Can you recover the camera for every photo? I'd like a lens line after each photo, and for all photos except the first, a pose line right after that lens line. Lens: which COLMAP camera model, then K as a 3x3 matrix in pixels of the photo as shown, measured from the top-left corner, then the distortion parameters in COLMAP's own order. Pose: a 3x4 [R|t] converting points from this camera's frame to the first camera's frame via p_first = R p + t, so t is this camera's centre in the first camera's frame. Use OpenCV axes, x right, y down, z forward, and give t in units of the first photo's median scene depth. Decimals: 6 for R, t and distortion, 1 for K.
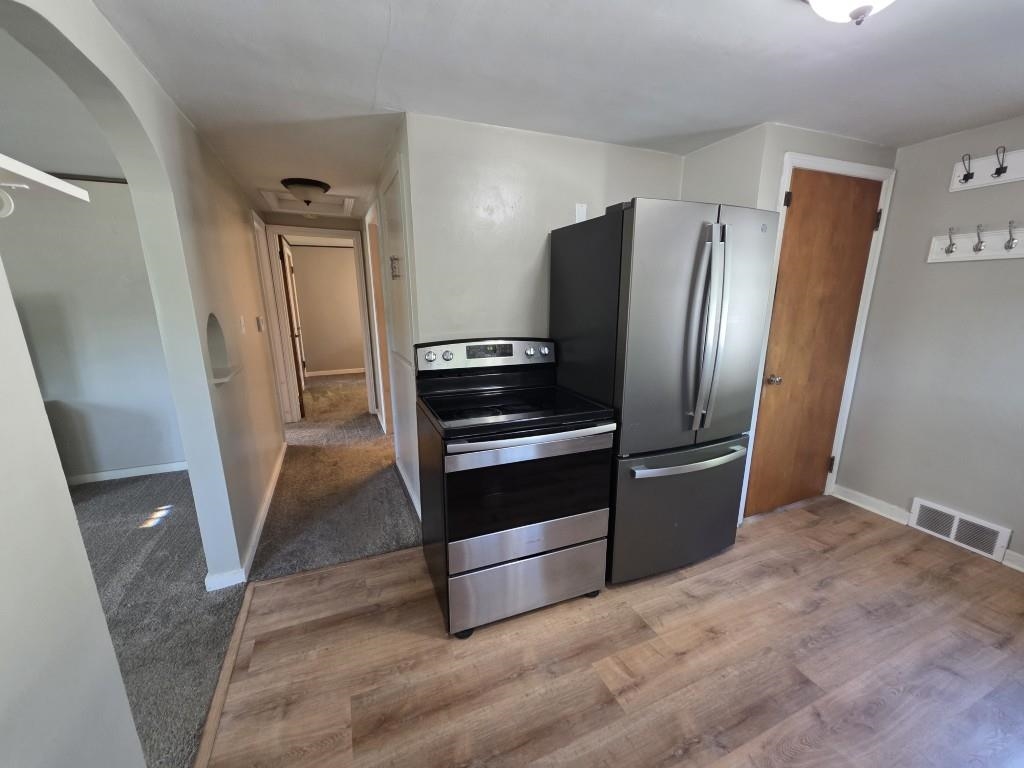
lens RADIAL K [[407.8, 0, 509.9], [0, 407.8, 389.3], [0, 0, 1]] dist [0.003430, -0.001230]
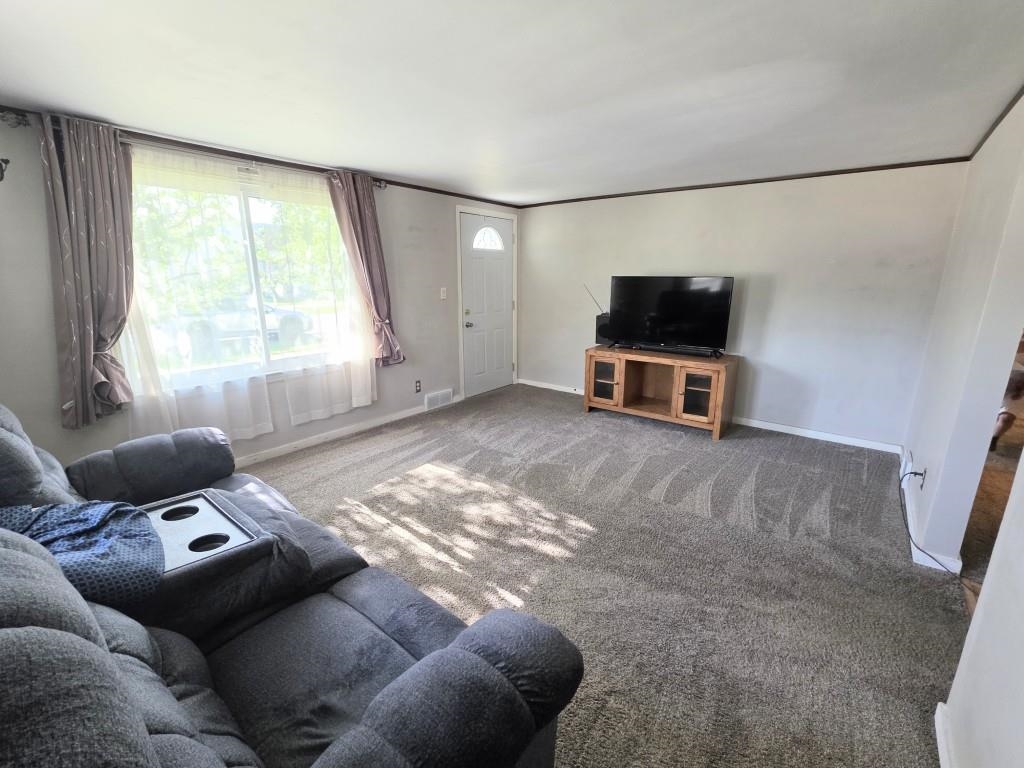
lens RADIAL K [[456.3, 0, 513.2], [0, 456.3, 384.4], [0, 0, 1]] dist [-0.009031, -0.000495]
pose [[0.485074, 0.218506, -0.846734, -0.302383], [-0.205300, 0.969672, 0.132620, 0.094440], [0.850032, 0.109504, 0.515222, -0.472821]]
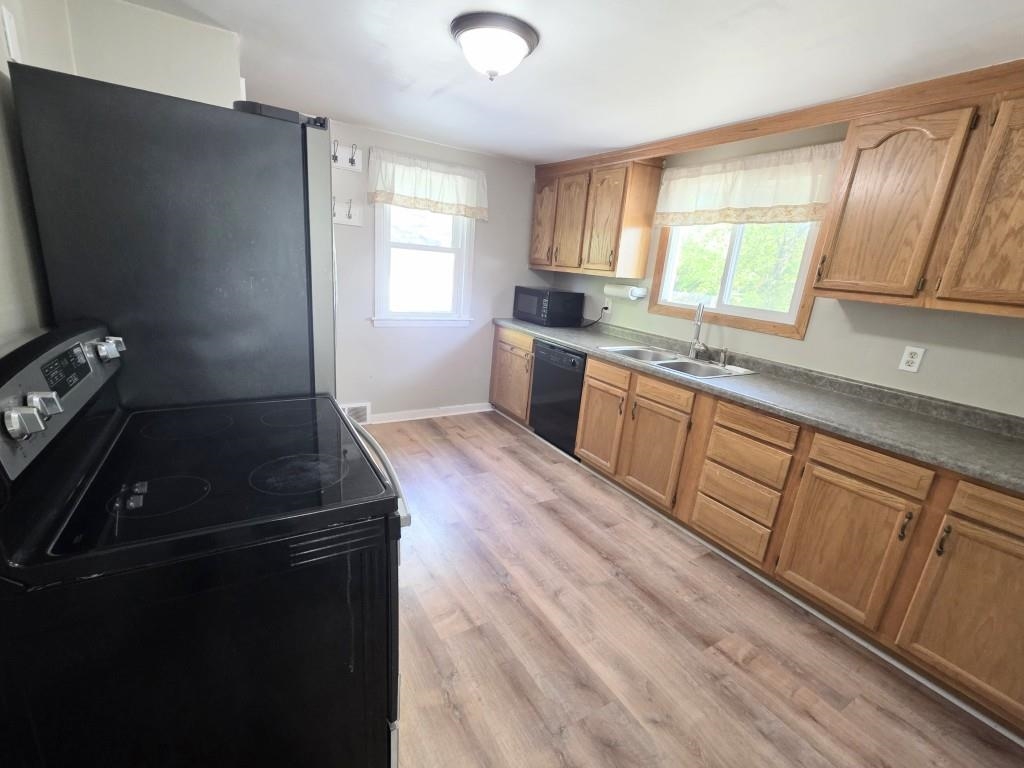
lens RADIAL K [[454.2, 0, 509.0], [0, 454.2, 391.1], [0, 0, 1]] dist [0.002117, -0.000781]
pose [[-0.141116, -0.275031, 0.951023, -0.493755], [0.142559, 0.944978, 0.294437, -0.133256], [-0.979675, 0.177126, -0.094144, 0.595535]]
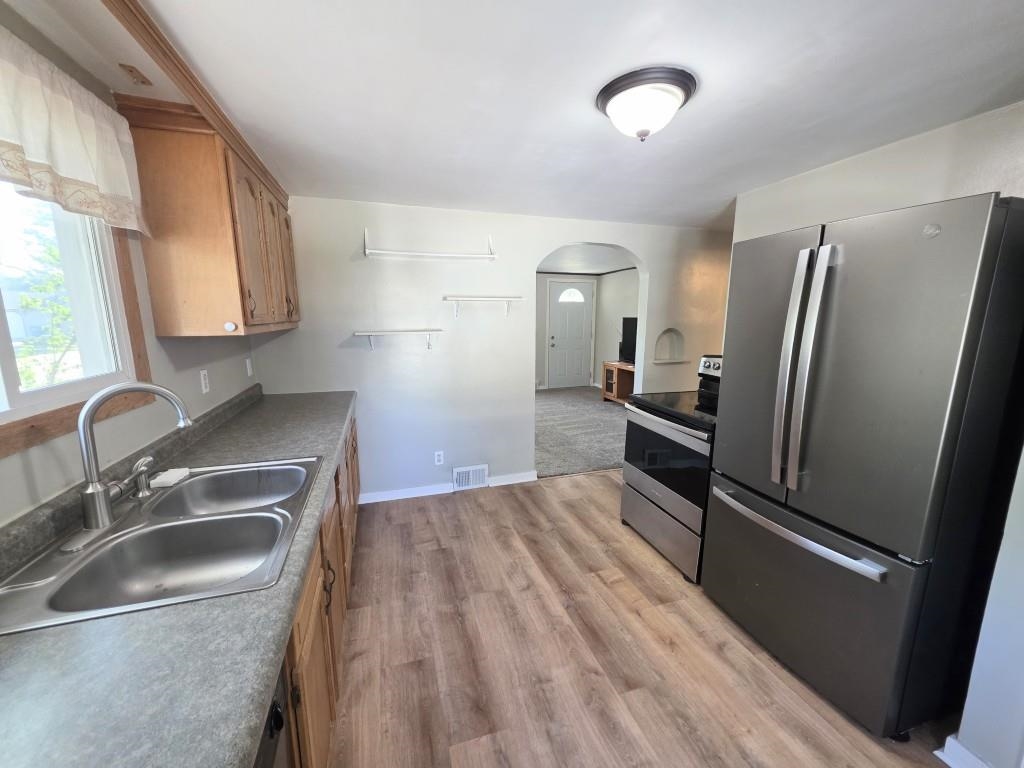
lens RADIAL K [[407.8, 0, 514.6], [0, 407.8, 385.6], [0, 0, 1]] dist [0.003430, -0.001230]
pose [[-0.081994, 0.178865, -0.980451, 1.121372], [-0.225151, 0.955007, 0.193052, -0.119089], [0.970868, 0.236579, -0.038033, 0.380290]]
